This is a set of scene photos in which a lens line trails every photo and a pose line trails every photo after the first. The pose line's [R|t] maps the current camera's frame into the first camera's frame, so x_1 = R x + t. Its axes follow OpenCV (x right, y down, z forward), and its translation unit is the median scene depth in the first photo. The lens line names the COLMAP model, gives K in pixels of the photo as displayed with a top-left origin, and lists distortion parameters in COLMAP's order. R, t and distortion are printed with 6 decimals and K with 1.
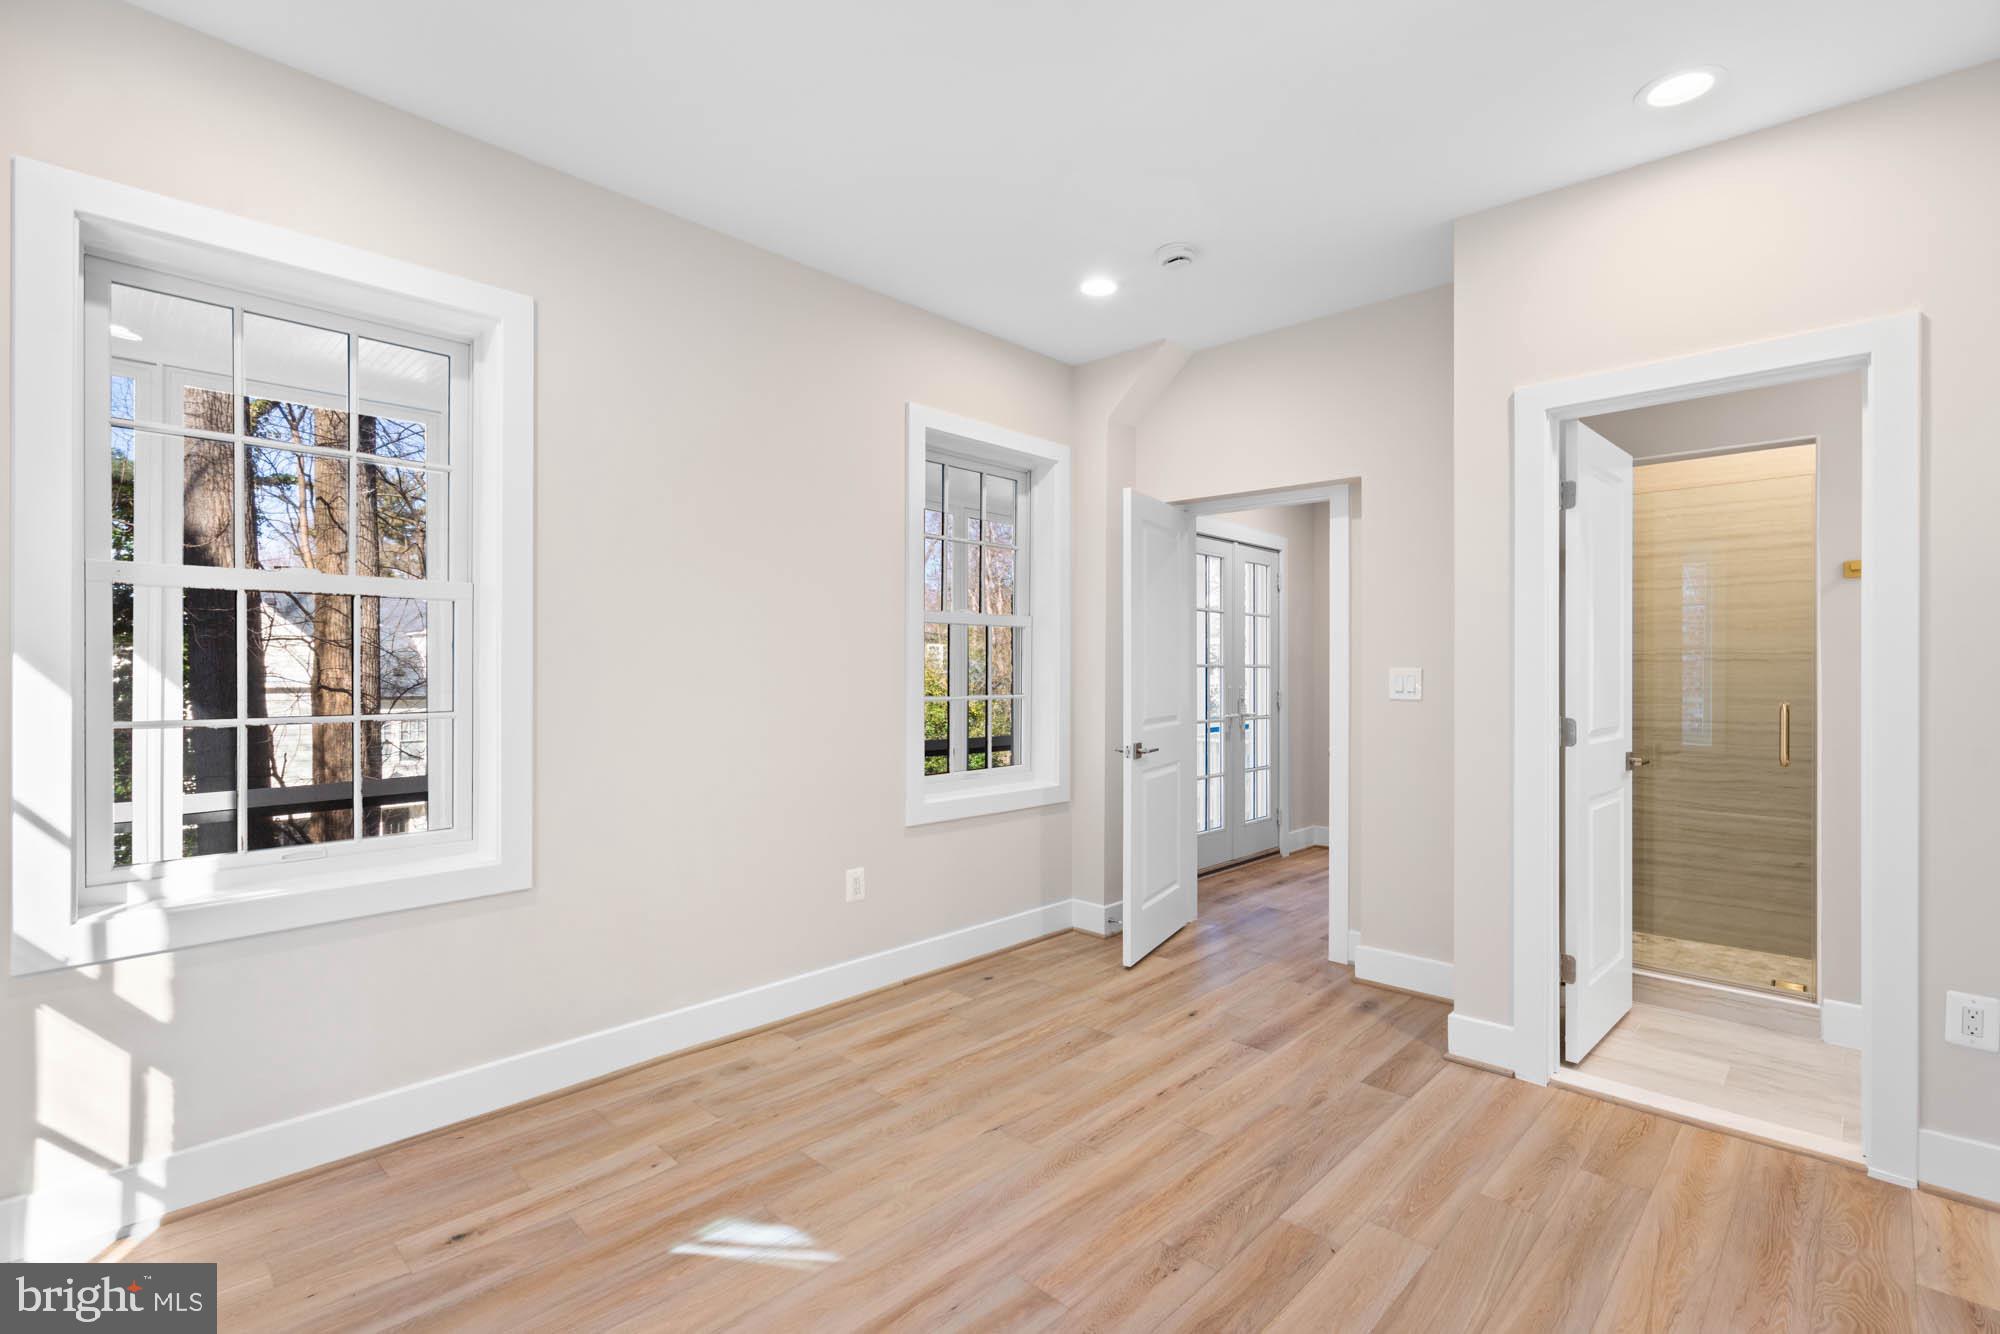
lens RADIAL K [[920.4, 0, 999.1], [0, 920.4, 666.2], [0, 0, 1]] dist [-0.005383, 0.002628]
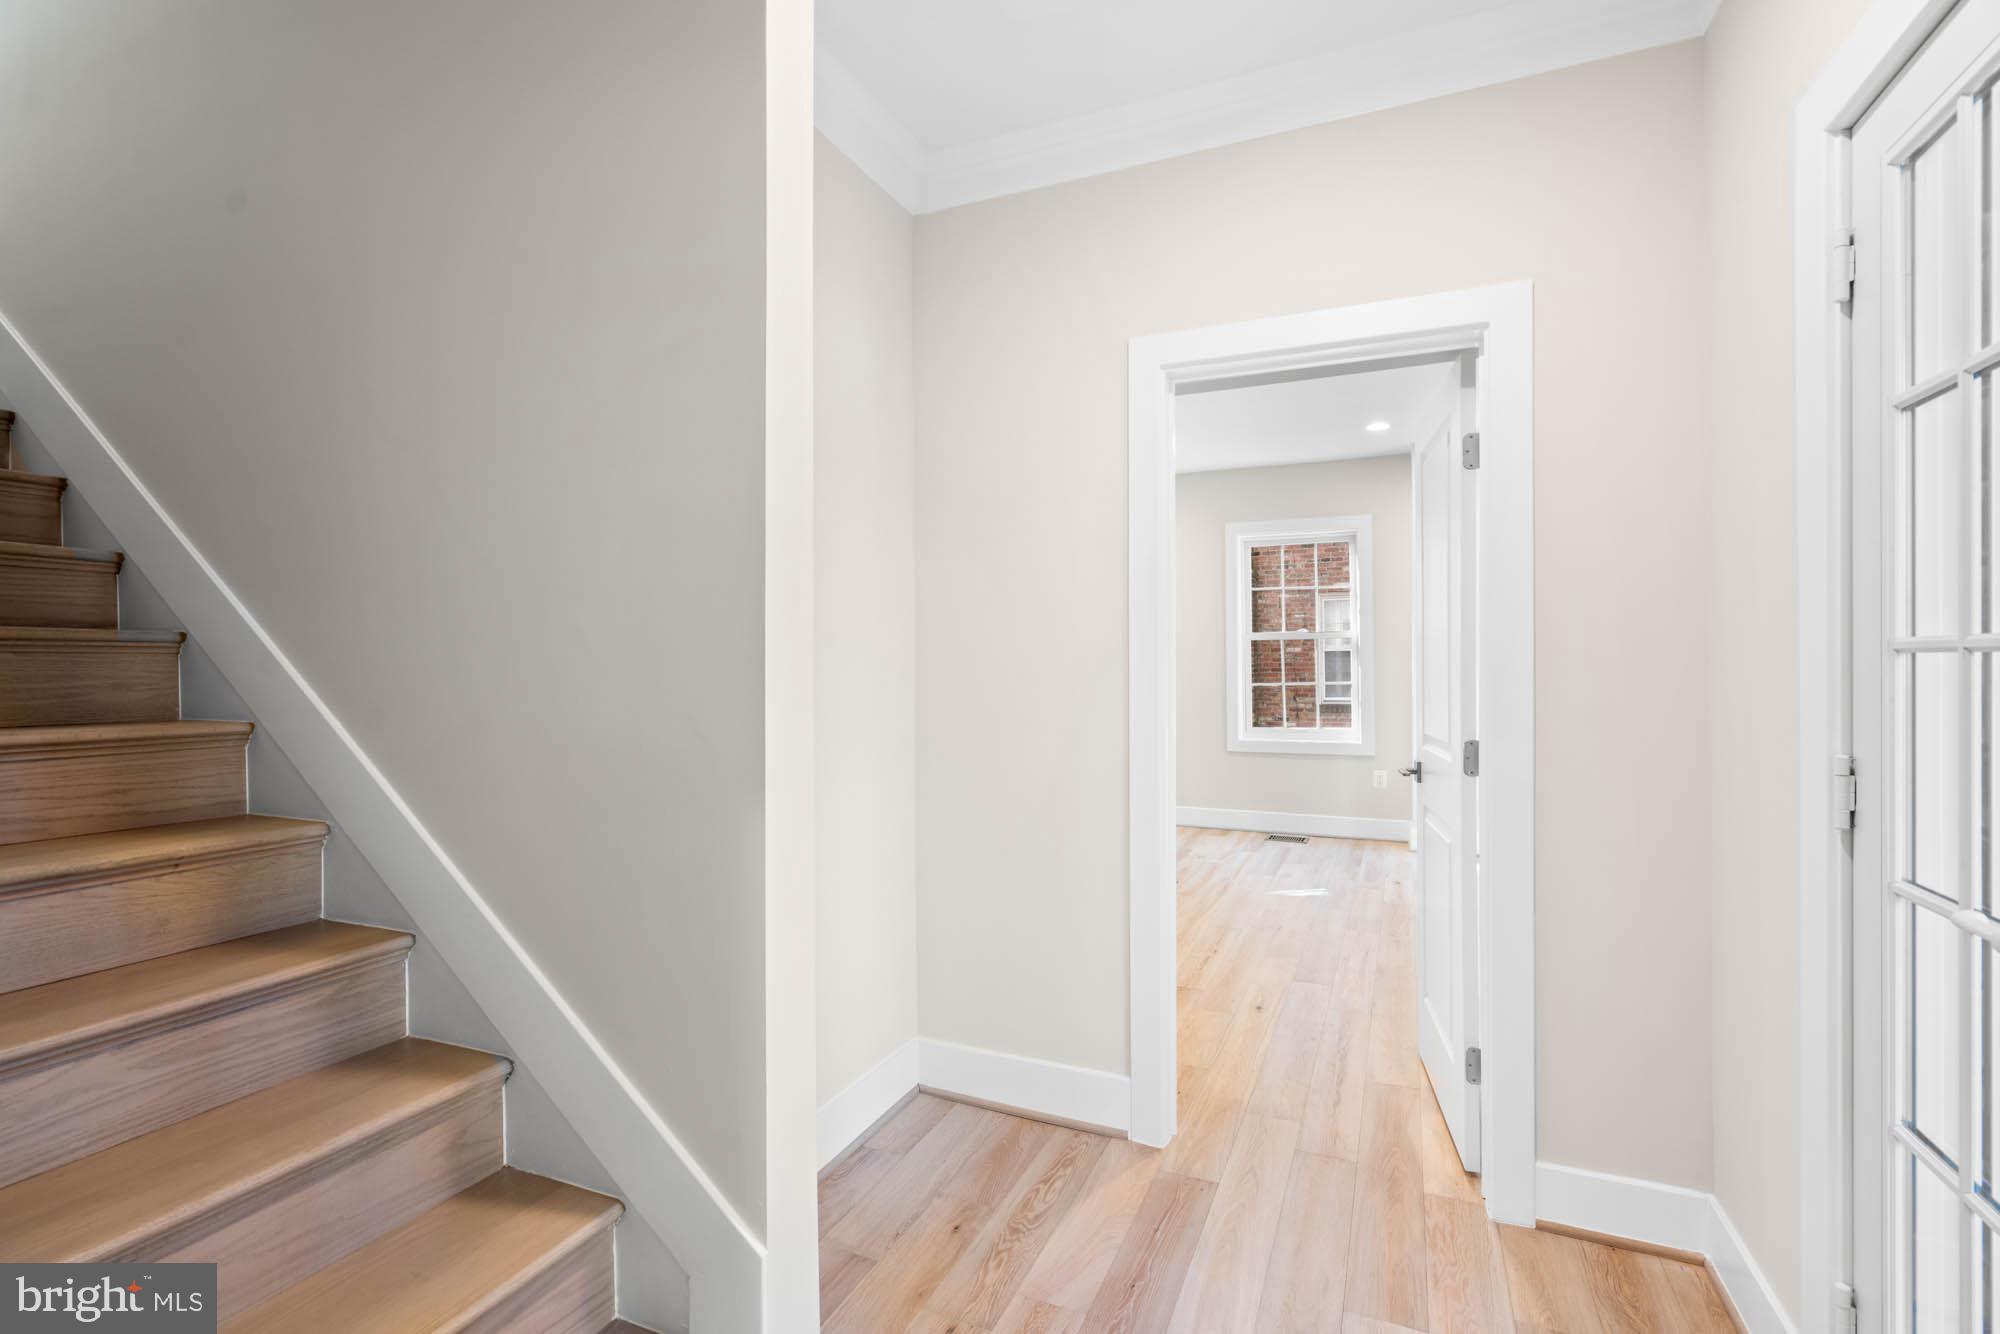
lens RADIAL K [[920.4, 0, 1003.5], [0, 920.4, 663.9], [0, 0, 1]] dist [-0.005383, 0.002628]
pose [[-0.937090, 0.005743, -0.349041, 0.781982], [0.004384, 0.999979, 0.004682, -0.002269], [0.349060, 0.002857, -0.937096, 1.758484]]
